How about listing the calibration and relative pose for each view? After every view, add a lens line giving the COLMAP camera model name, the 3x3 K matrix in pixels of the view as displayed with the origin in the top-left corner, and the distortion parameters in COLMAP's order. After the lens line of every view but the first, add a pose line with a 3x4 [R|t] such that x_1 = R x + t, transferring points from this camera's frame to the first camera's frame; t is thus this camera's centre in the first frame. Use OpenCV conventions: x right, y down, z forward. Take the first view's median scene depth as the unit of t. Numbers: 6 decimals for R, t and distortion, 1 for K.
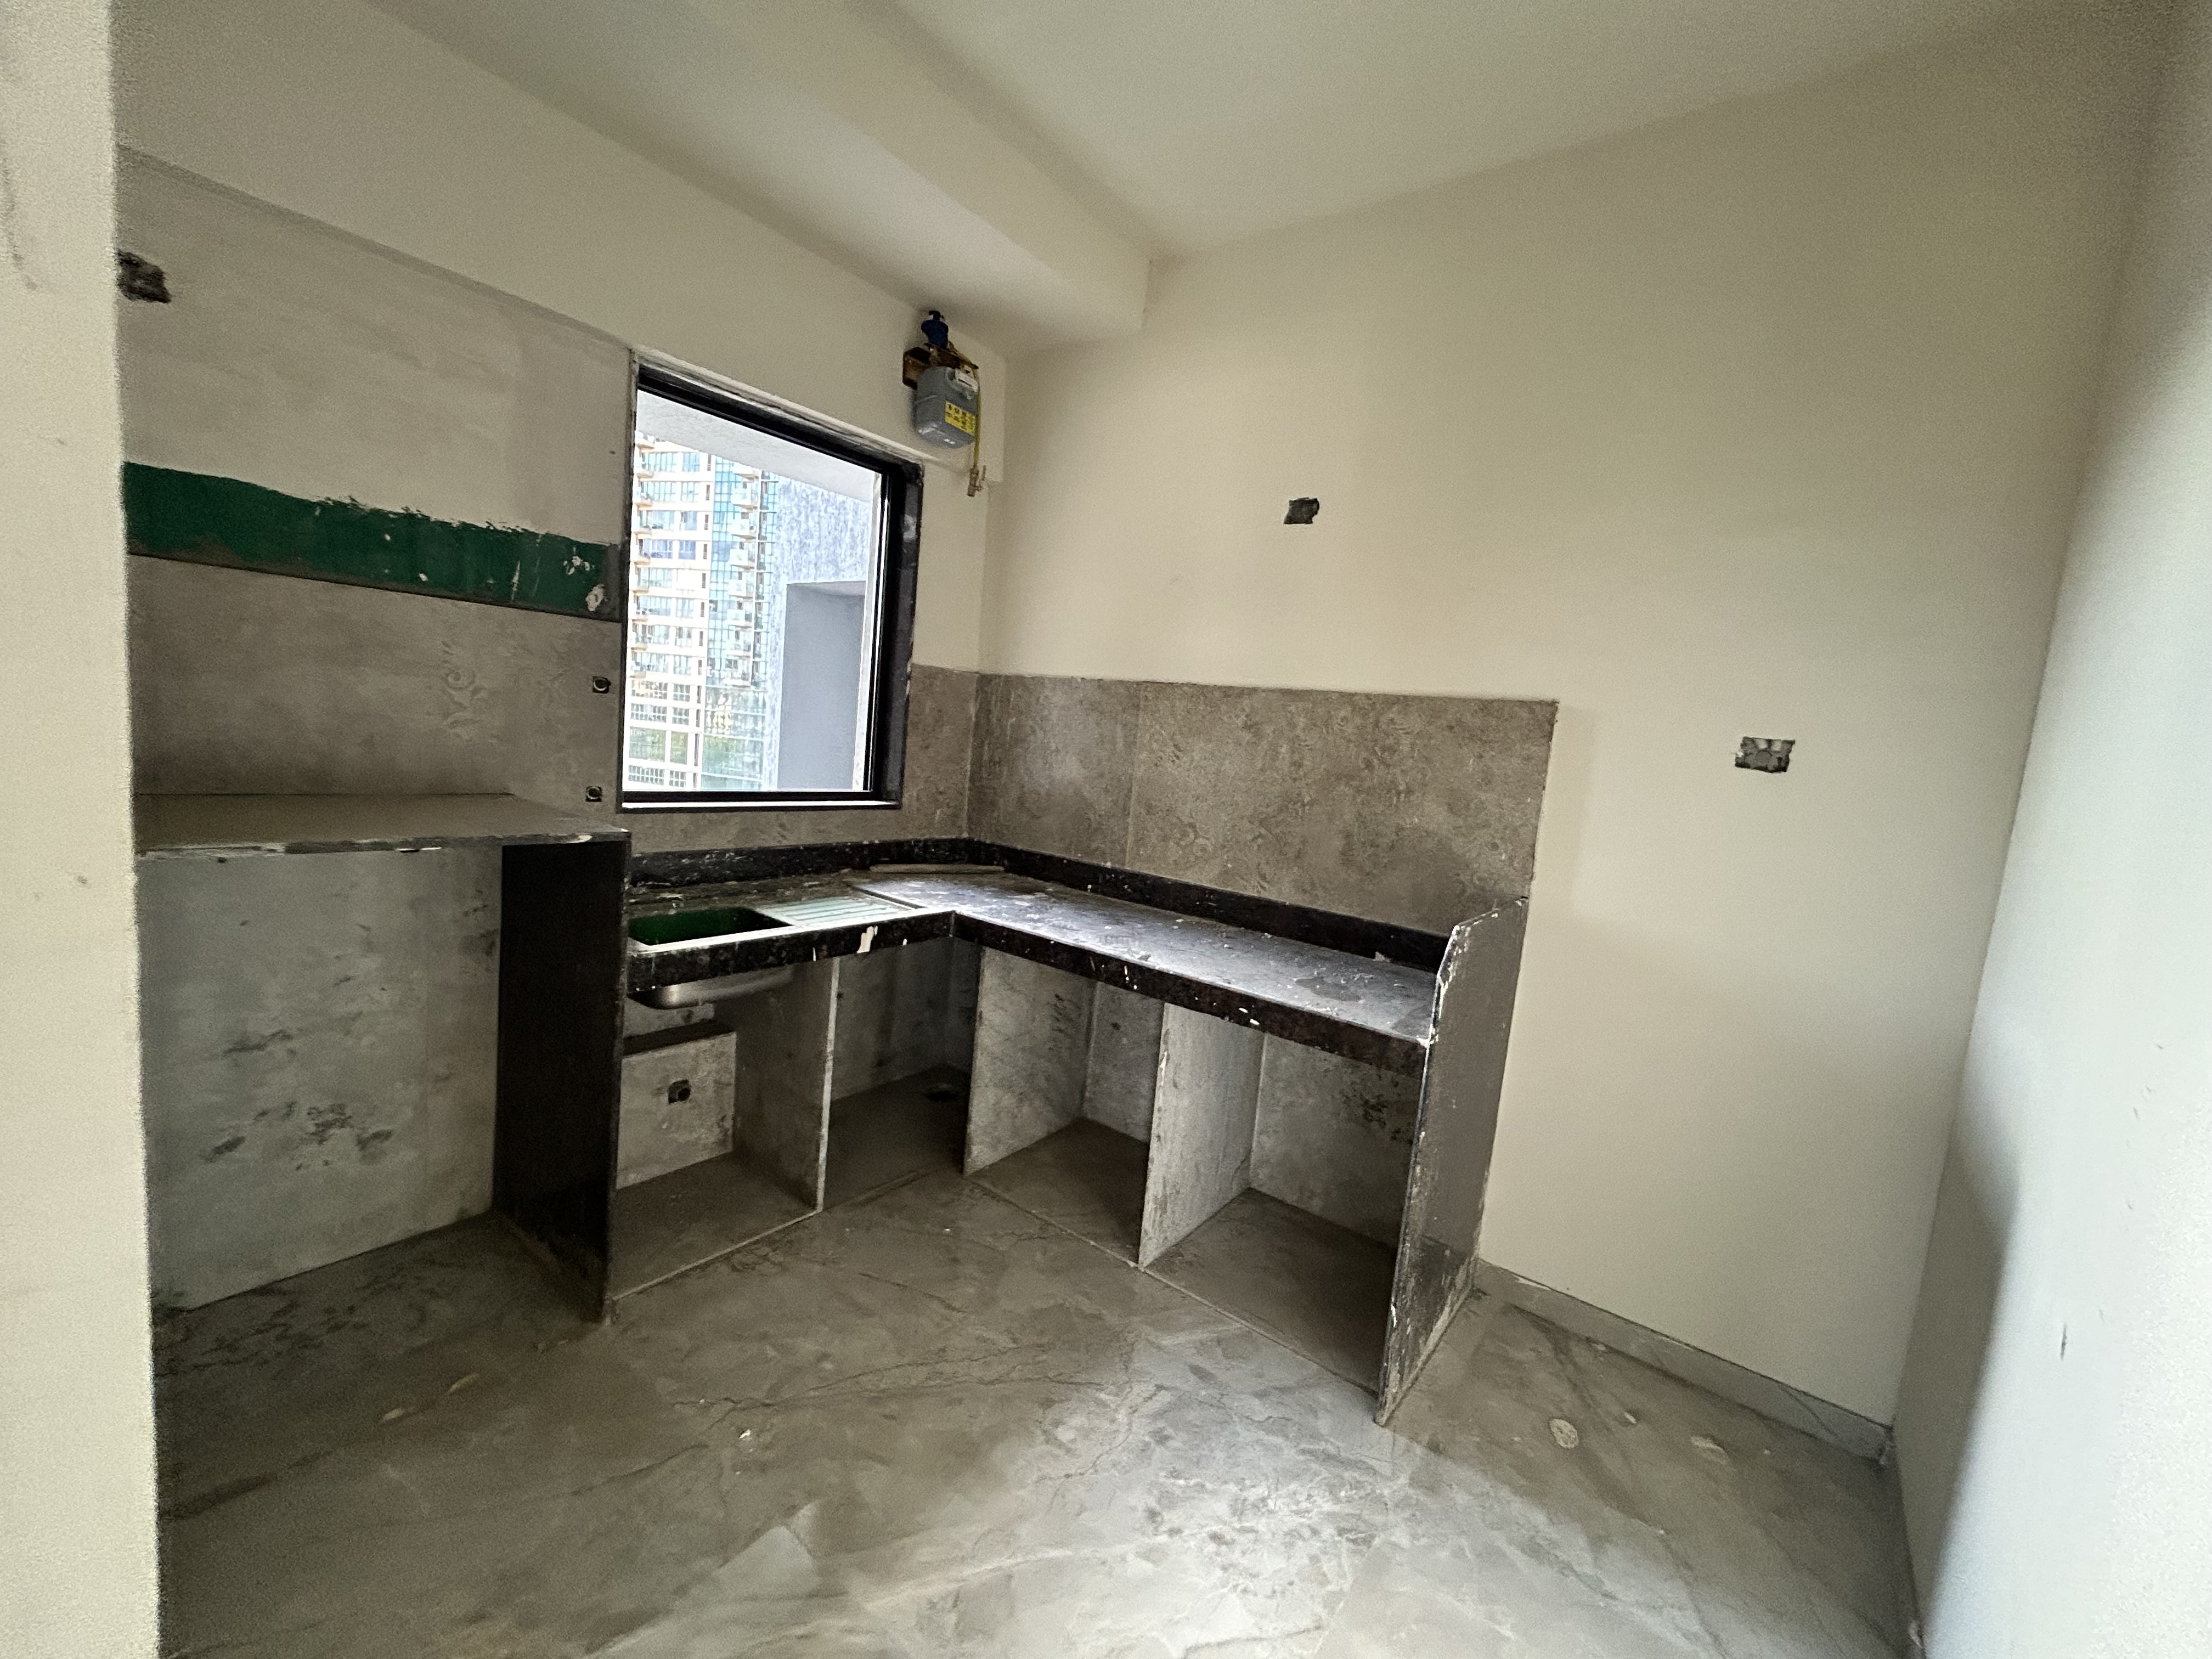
lens RADIAL K [[887.5, 0, 1108.8], [0, 887.5, 821.8], [0, 0, 1]] dist [-0.002349, -0.000838]
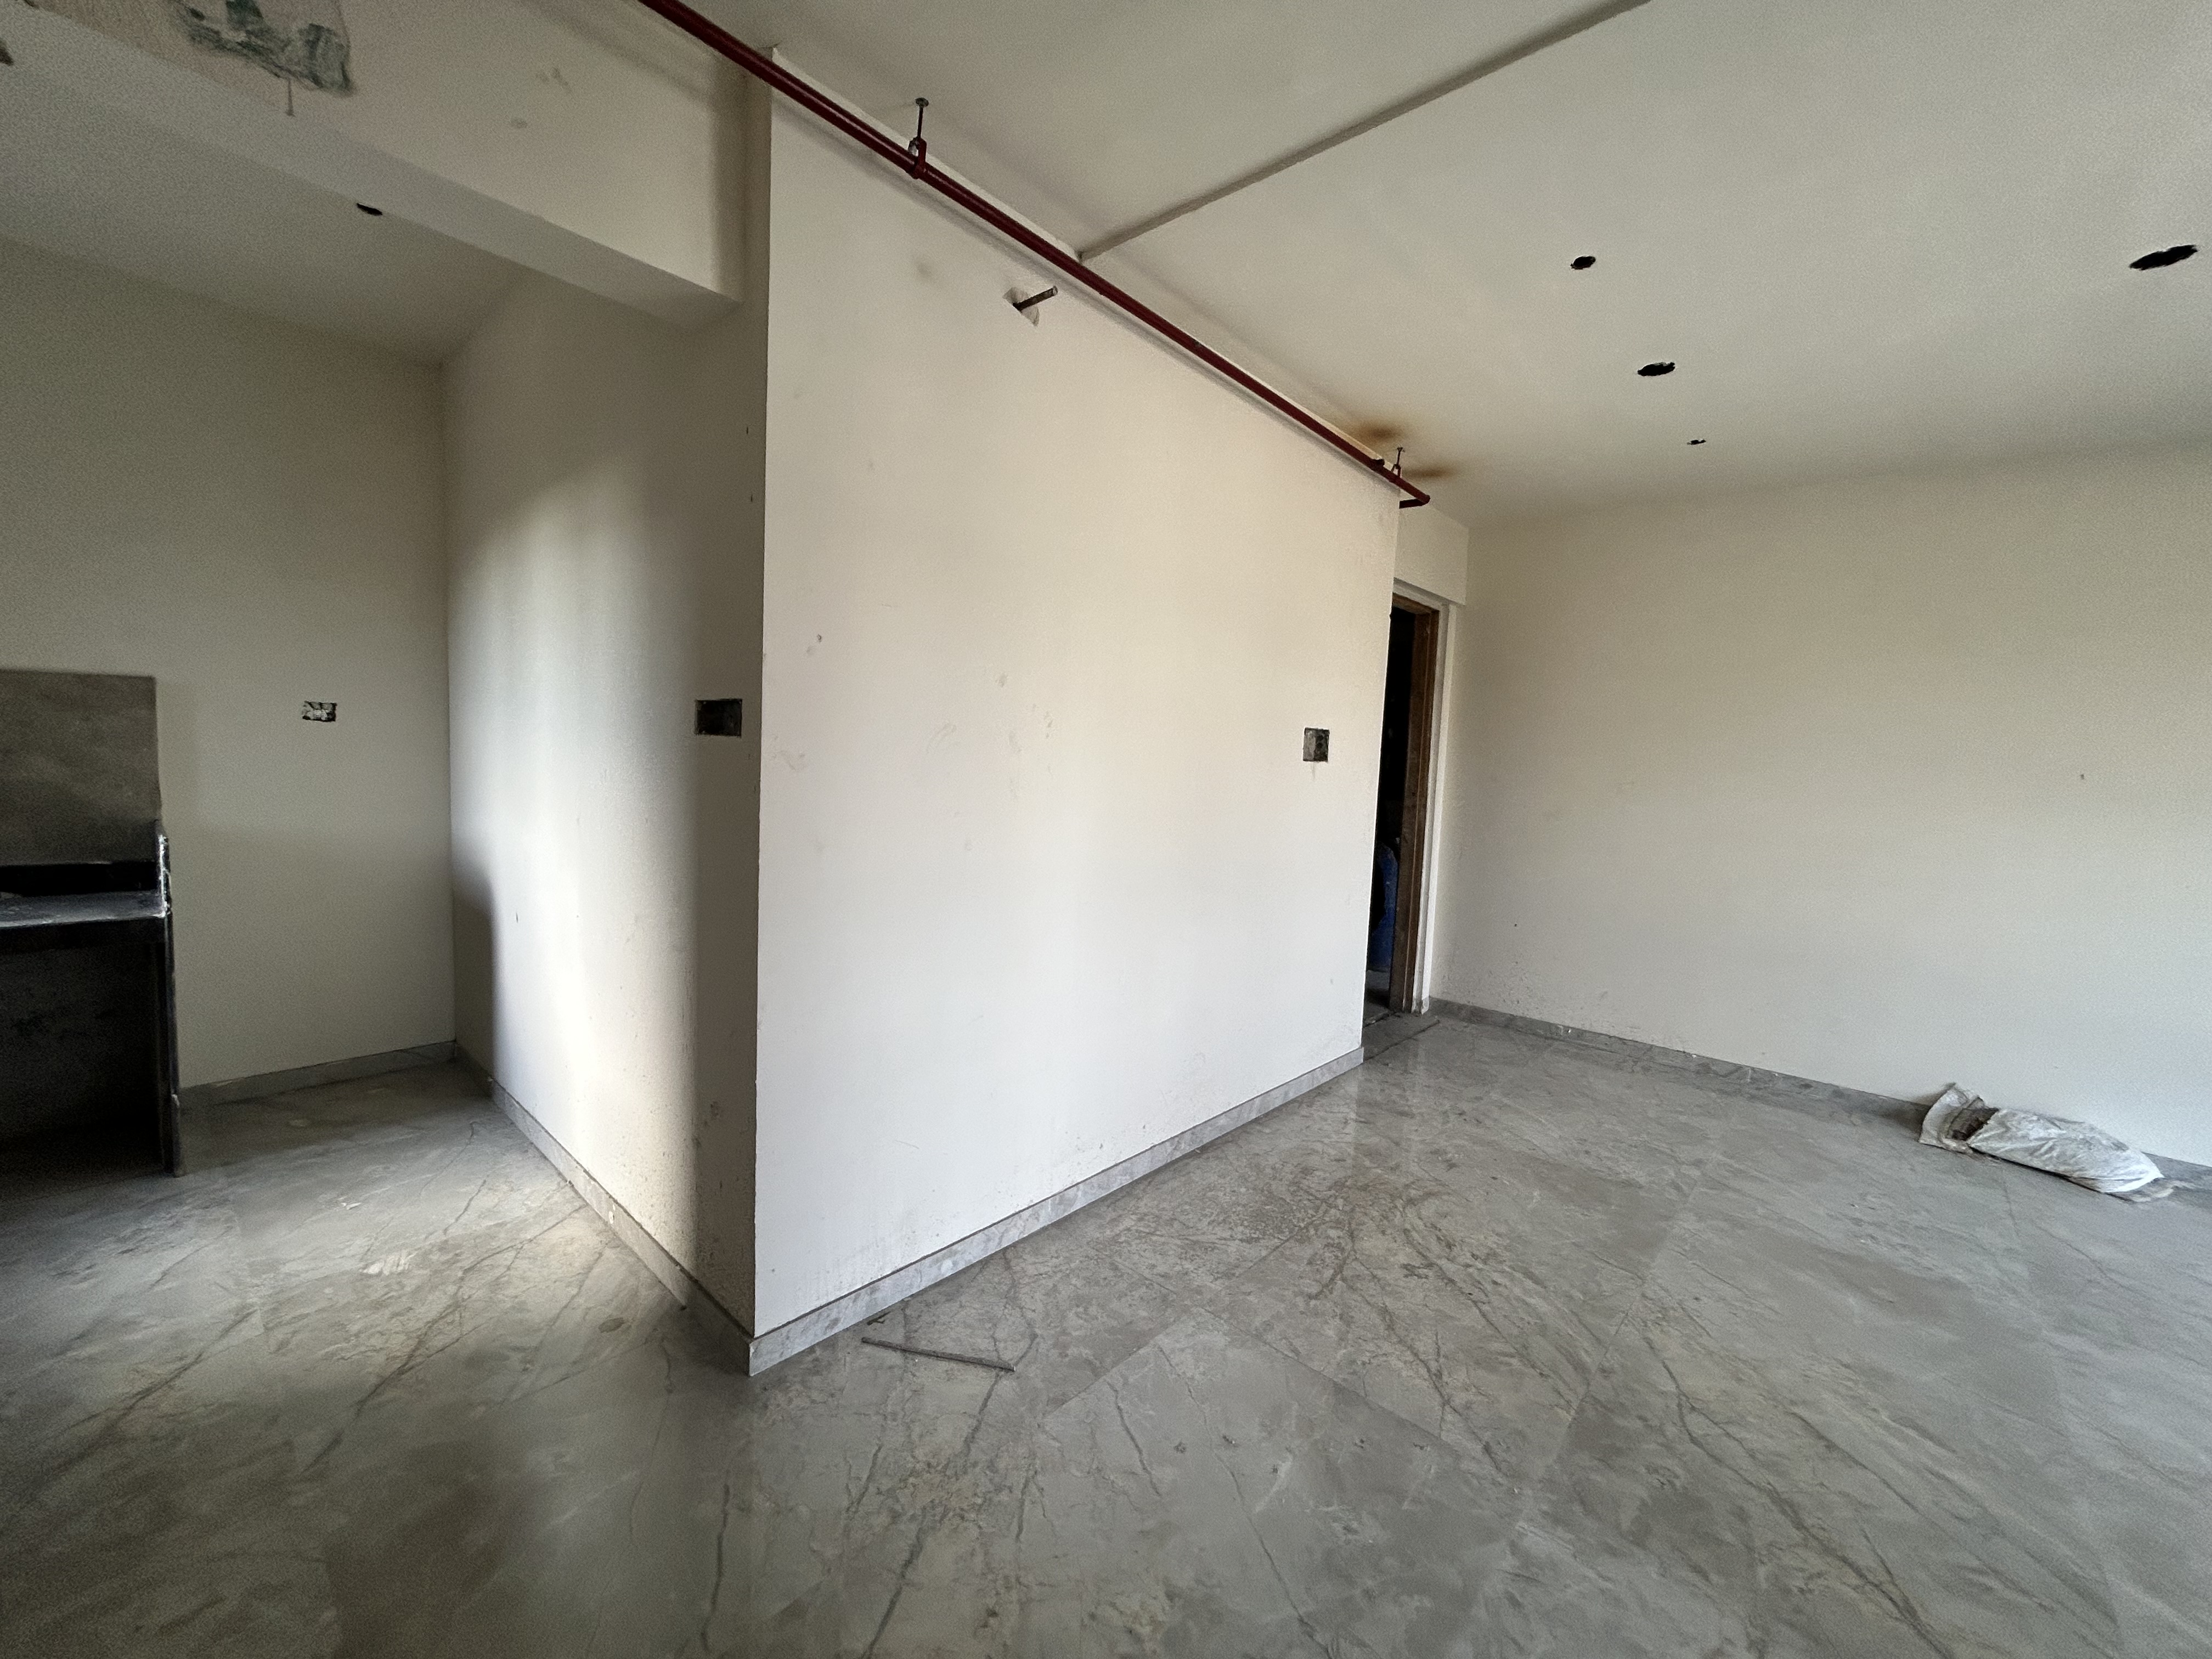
lens RADIAL K [[887.5, 0, 1108.8], [0, 887.5, 821.8], [0, 0, 1]] dist [-0.002349, -0.000838]
pose [[0.079180, -0.168647, 0.982491, -0.928384], [0.074010, 0.983860, 0.162917, -0.032918], [-0.994109, 0.059815, 0.090384, -0.721229]]
